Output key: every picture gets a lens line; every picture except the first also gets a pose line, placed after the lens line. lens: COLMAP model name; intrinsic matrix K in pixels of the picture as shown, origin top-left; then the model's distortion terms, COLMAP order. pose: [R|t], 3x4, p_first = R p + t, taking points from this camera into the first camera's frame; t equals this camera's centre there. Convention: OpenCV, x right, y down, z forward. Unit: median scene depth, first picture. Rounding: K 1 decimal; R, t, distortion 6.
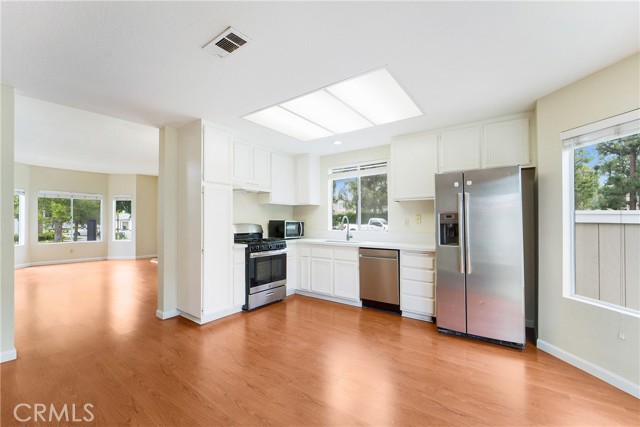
lens RADIAL K [[264.7, 0, 337.7], [0, 264.7, 213.6], [0, 0, 1]] dist [0.000814, 0.000048]
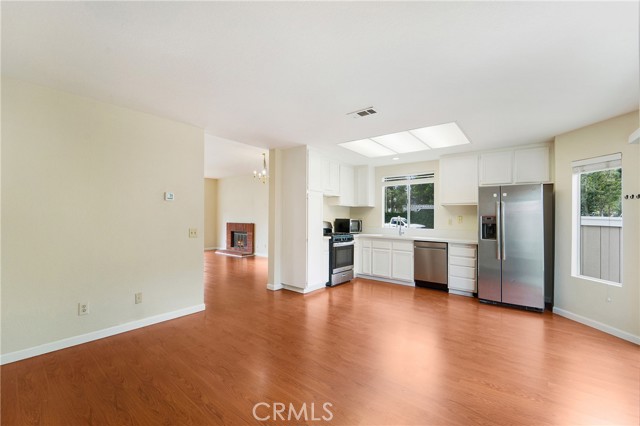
lens RADIAL K [[262.4, 0, 345.4], [0, 262.4, 211.9], [0, 0, 1]] dist [-0.000064, -0.000097]
pose [[0.999399, 0.014971, -0.031271, -0.237867], [-0.014913, 0.999887, 0.002082, -0.012078], [0.031299, -0.001614, 0.999509, -0.325693]]
